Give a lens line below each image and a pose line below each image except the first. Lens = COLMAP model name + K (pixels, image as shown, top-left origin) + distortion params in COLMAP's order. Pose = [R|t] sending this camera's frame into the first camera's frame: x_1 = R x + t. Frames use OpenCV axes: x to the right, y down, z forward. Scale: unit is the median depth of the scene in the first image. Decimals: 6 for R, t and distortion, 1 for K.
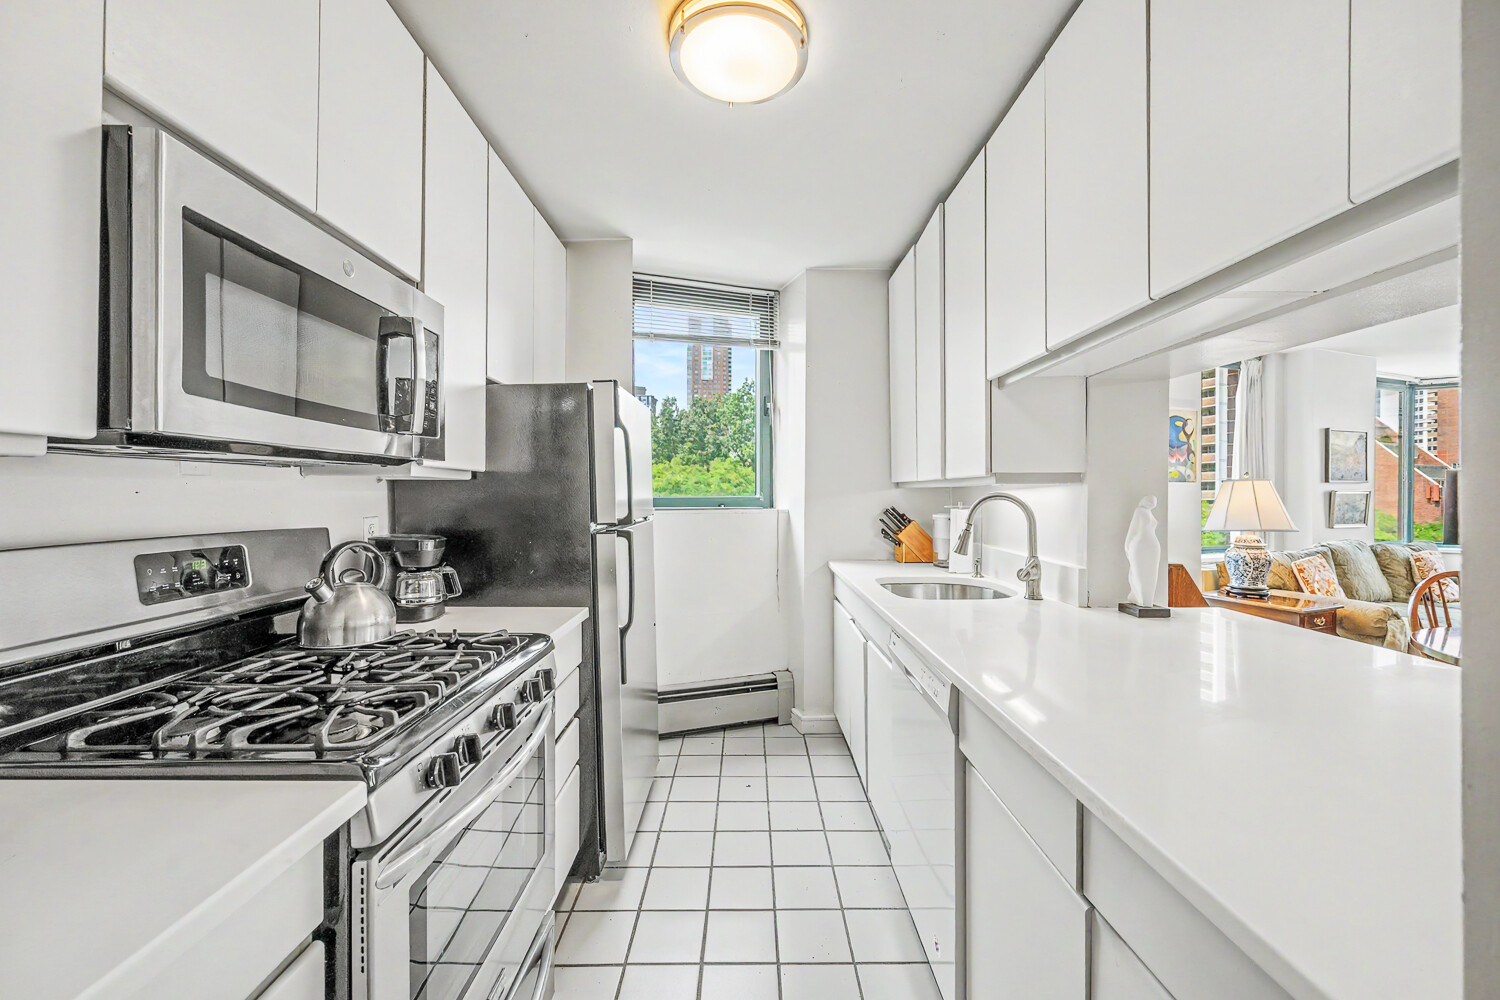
lens RADIAL K [[604.3, 0, 744.1], [0, 604.3, 500.0], [0, 0, 1]] dist [-0.004751, 0.000625]
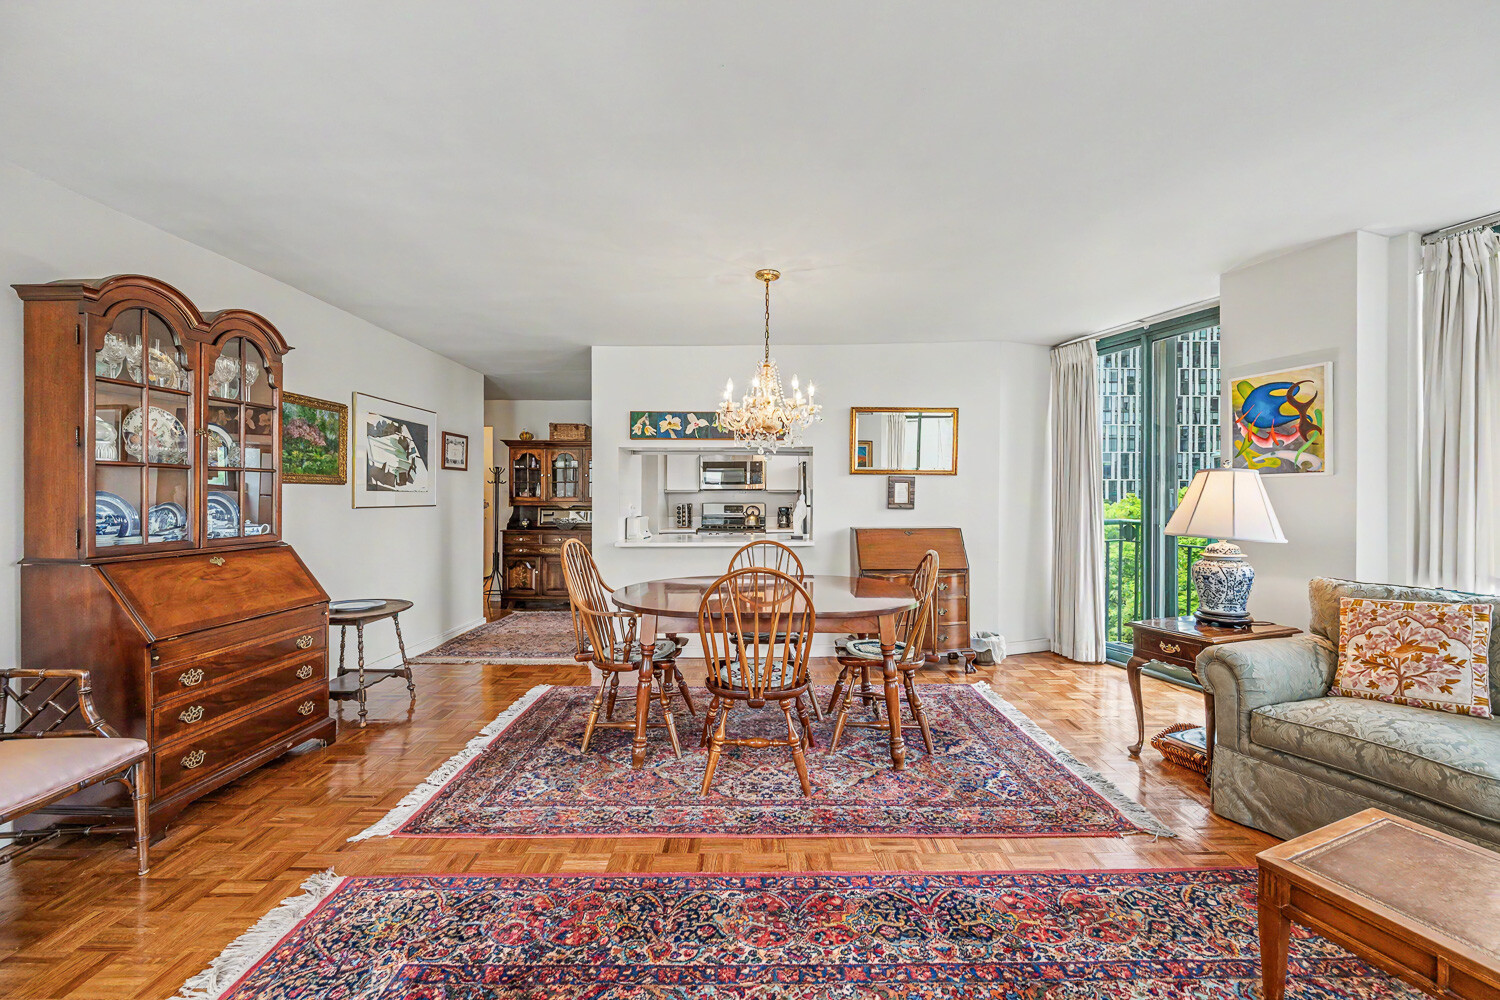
lens RADIAL K [[604.3, 0, 744.1], [0, 604.3, 500.0], [0, 0, 1]] dist [-0.004751, 0.000625]
pose [[0.005445, 0.000527, -0.999985, 1.433567], [0.001647, 0.999998, 0.000536, 0.000775], [0.999984, -0.001650, 0.005444, 0.352450]]
